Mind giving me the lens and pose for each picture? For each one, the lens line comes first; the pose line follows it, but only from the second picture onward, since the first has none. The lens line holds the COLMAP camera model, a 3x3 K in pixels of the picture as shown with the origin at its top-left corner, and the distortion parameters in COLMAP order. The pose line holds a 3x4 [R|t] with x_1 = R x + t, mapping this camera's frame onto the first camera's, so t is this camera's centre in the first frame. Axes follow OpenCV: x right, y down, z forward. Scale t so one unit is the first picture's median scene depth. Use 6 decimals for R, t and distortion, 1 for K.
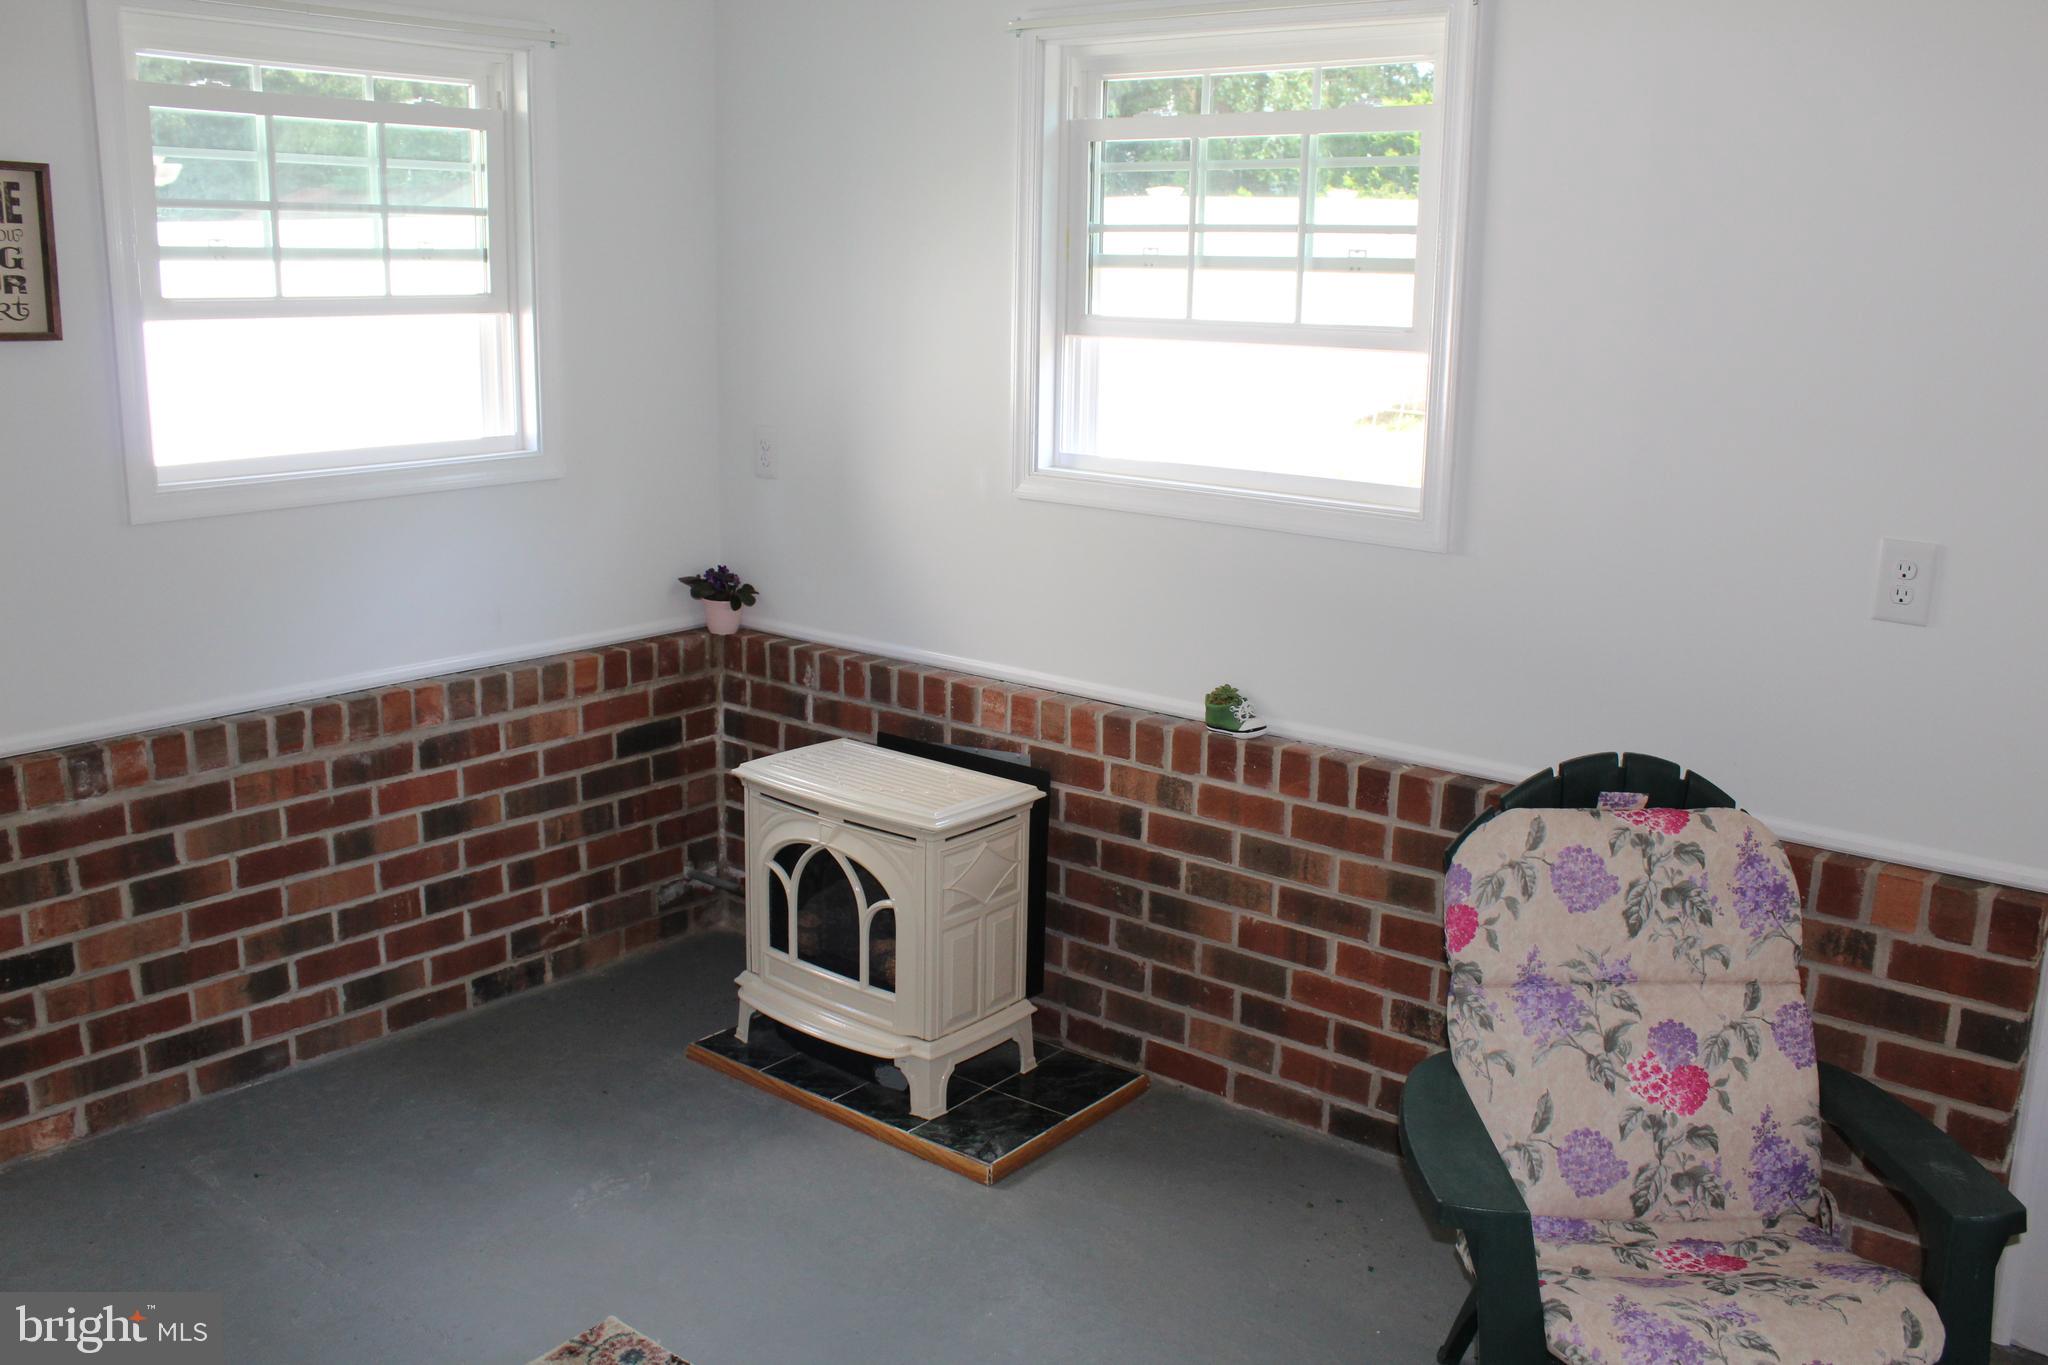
lens RADIAL K [[1710.0, 0, 1023.4], [0, 1710.0, 662.9], [0, 0, 1]] dist [-0.168802, 0.143981]
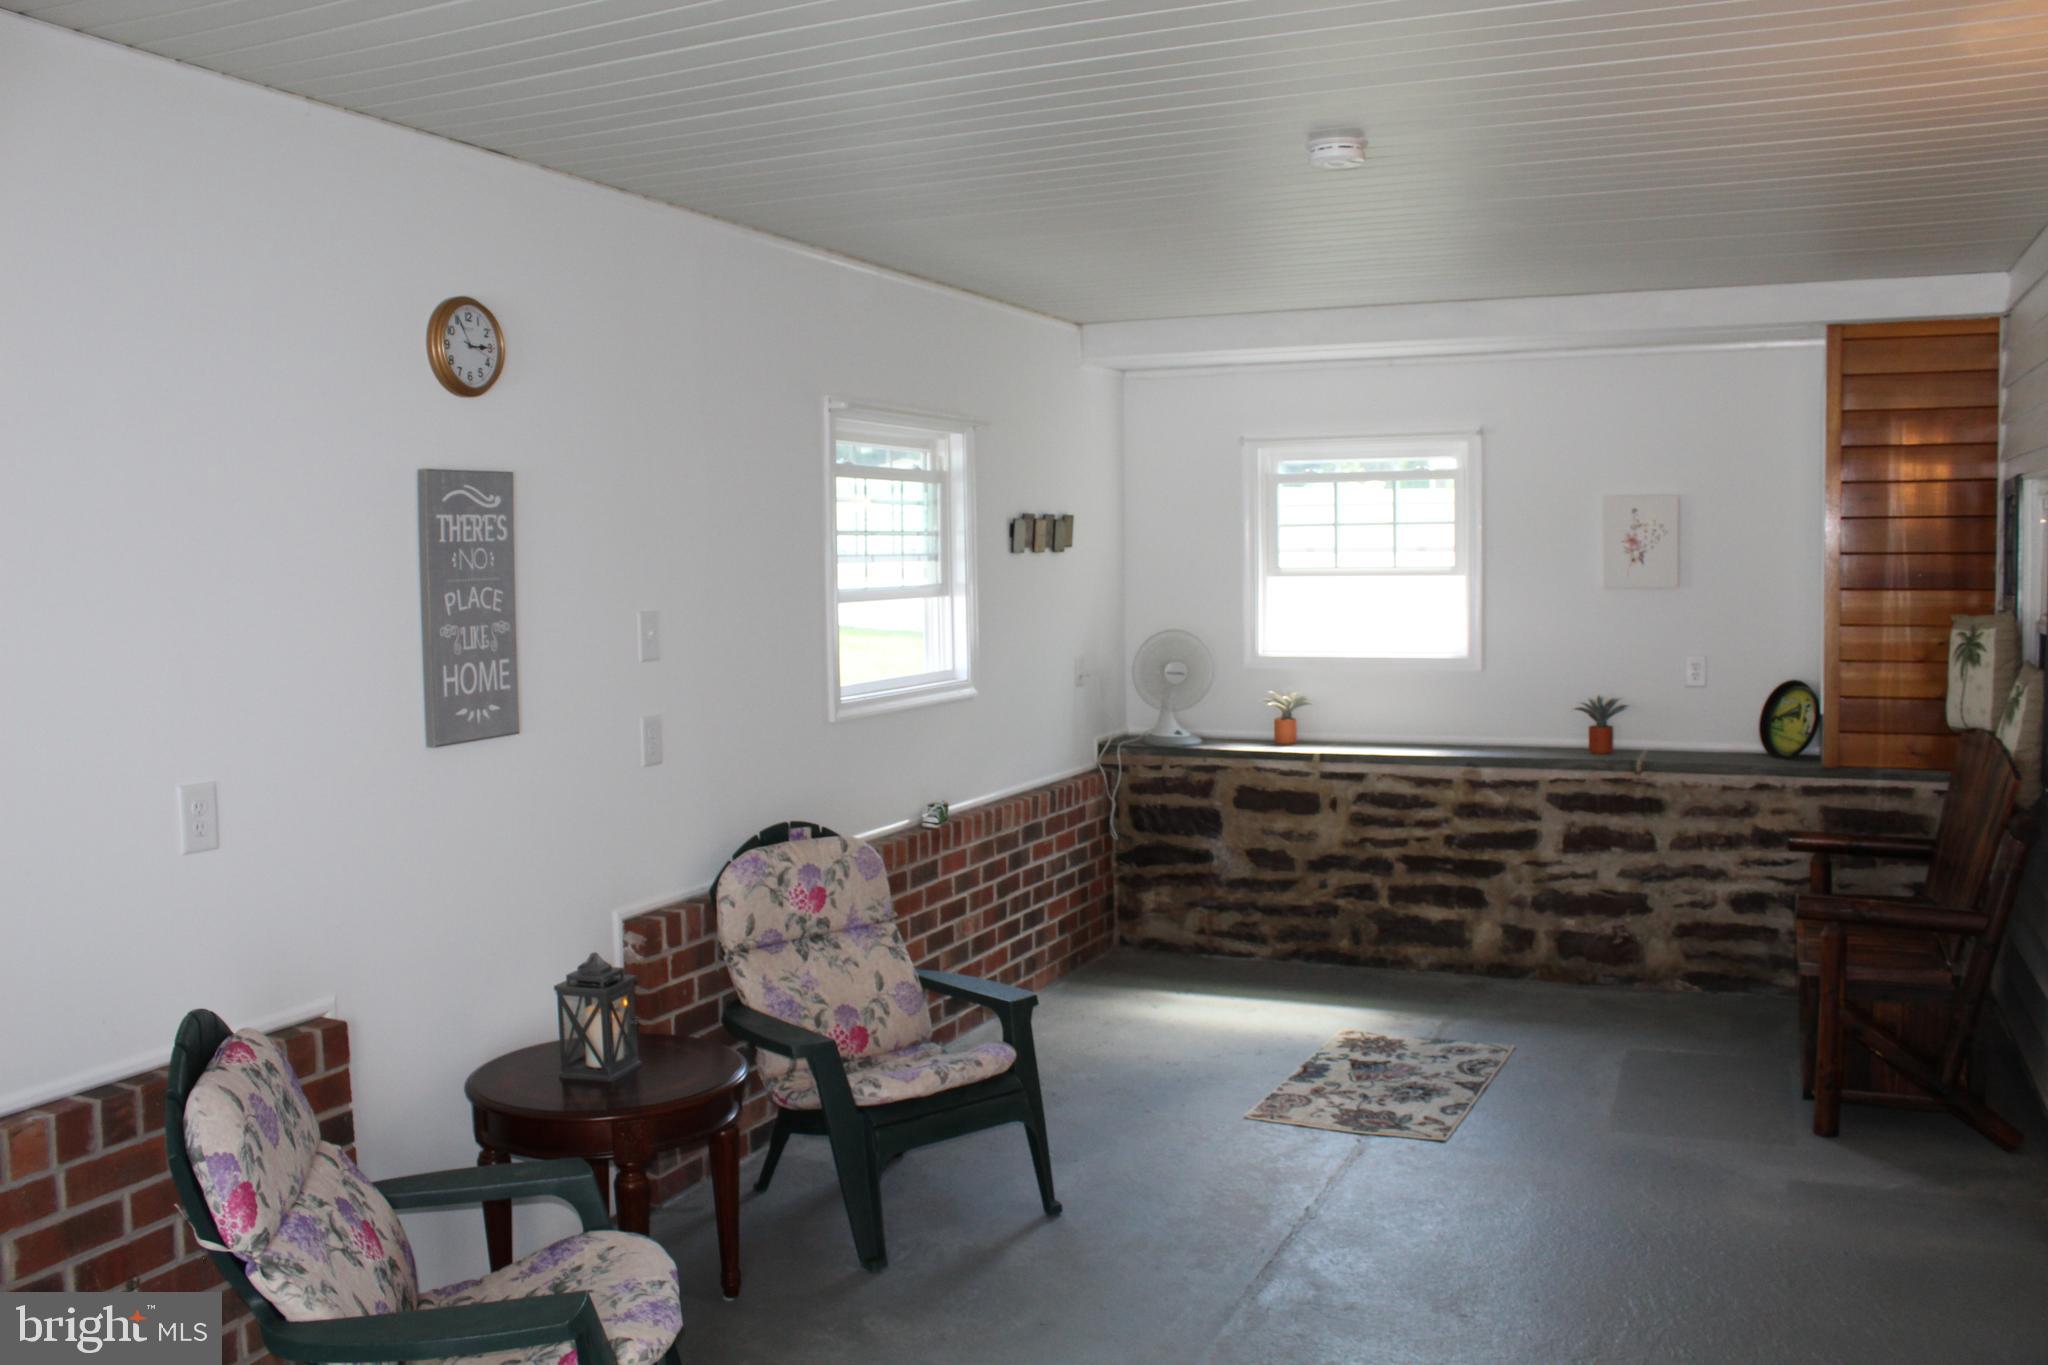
lens RADIAL K [[1710.0, 0, 1023.4], [0, 1710.0, 662.9], [0, 0, 1]] dist [-0.168802, 0.143981]
pose [[-0.297819, -0.056279, 0.952962, -0.831204], [0.232417, 0.963948, 0.129562, -0.183983], [-0.925897, 0.260071, -0.274002, 0.769092]]
